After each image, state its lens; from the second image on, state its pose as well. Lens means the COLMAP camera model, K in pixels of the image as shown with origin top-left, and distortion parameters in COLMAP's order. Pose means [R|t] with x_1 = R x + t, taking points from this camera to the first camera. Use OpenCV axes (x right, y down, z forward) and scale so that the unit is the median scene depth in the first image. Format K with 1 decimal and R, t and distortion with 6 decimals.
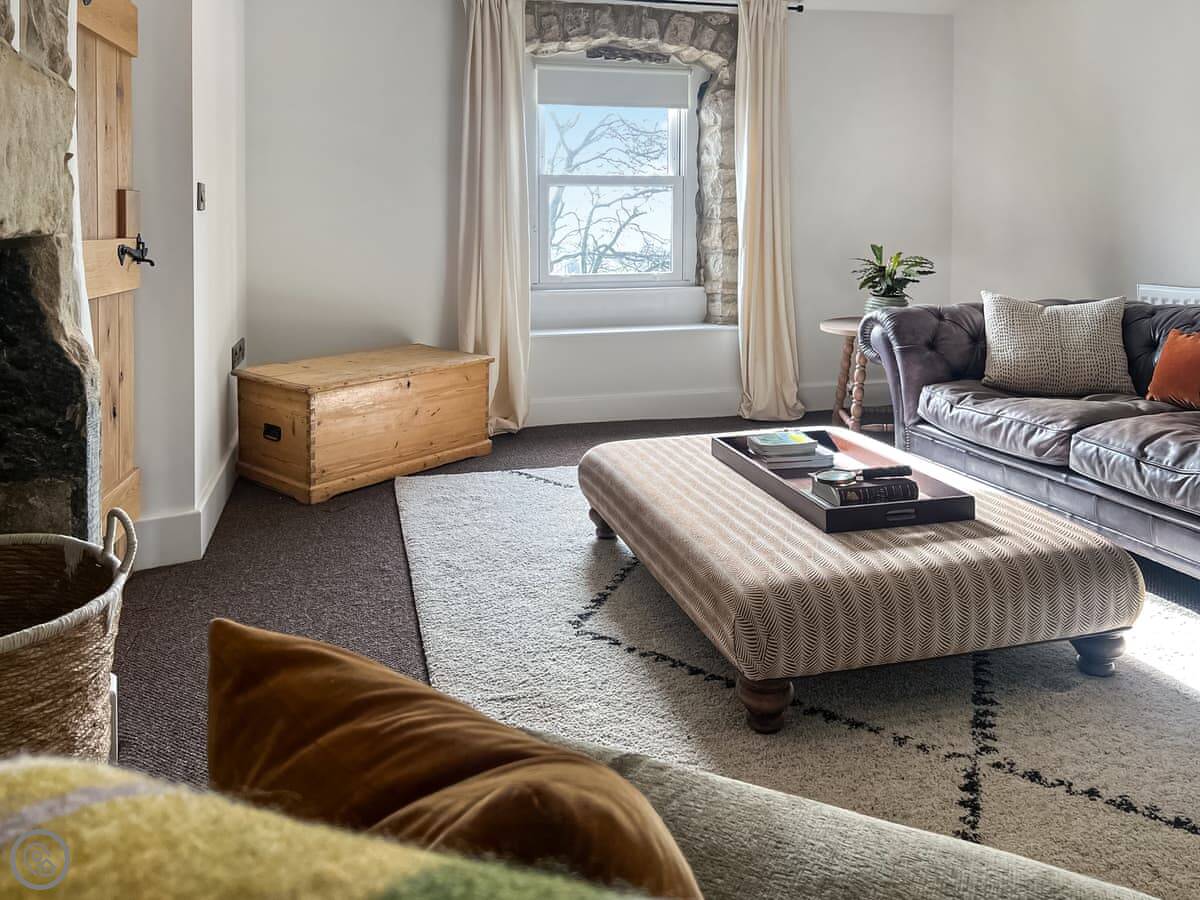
lens RADIAL K [[890.8, 0, 600.0], [0, 890.8, 450.0], [0, 0, 1]] dist [-0.002999, -0.000544]
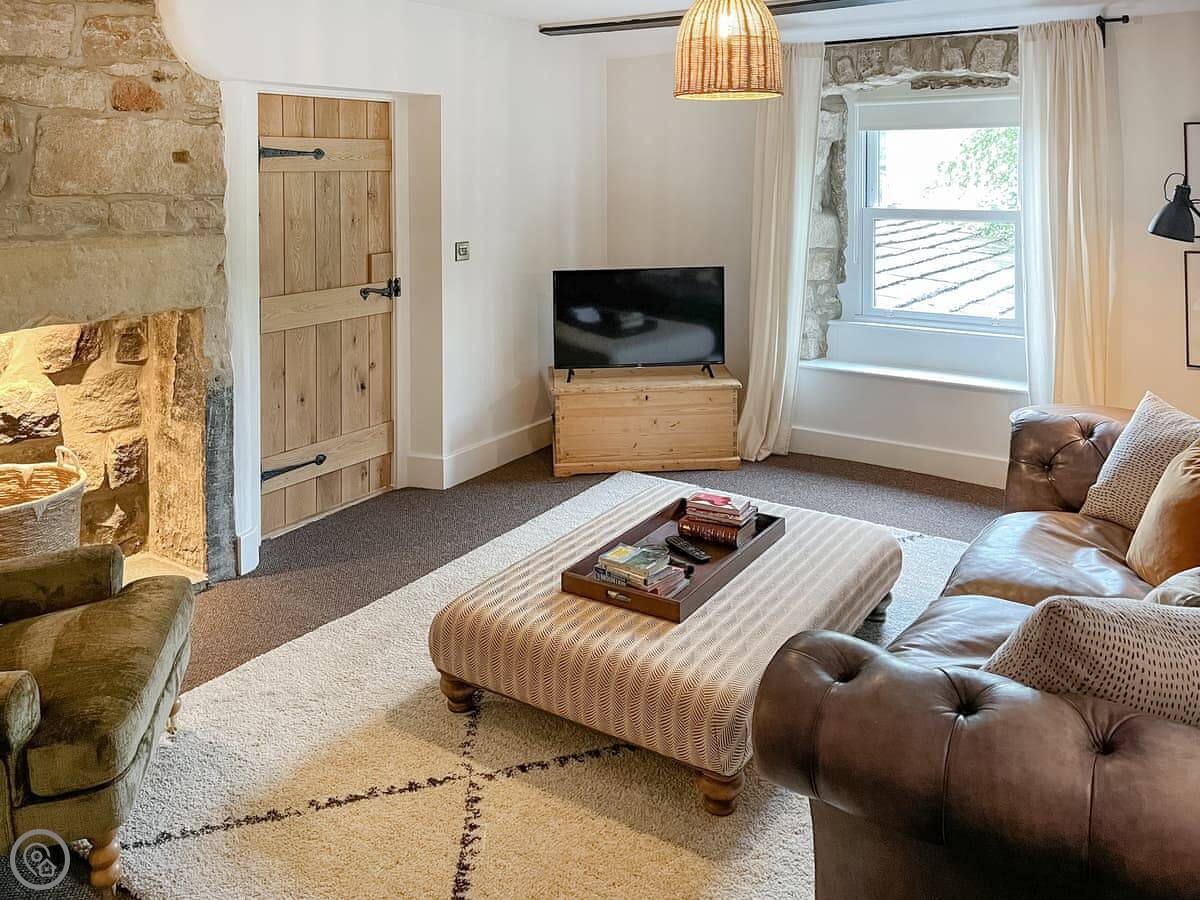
lens RADIAL K [[1028.4, 0, 600.0], [0, 1028.4, 450.0], [0, 0, 1]] dist [0.037168, -0.000200]
pose [[0.621511, 0.211941, -0.754192, 0.839693], [-0.188147, 0.974915, 0.118921, -0.169606], [0.760477, 0.067988, 0.645796, 0.087089]]
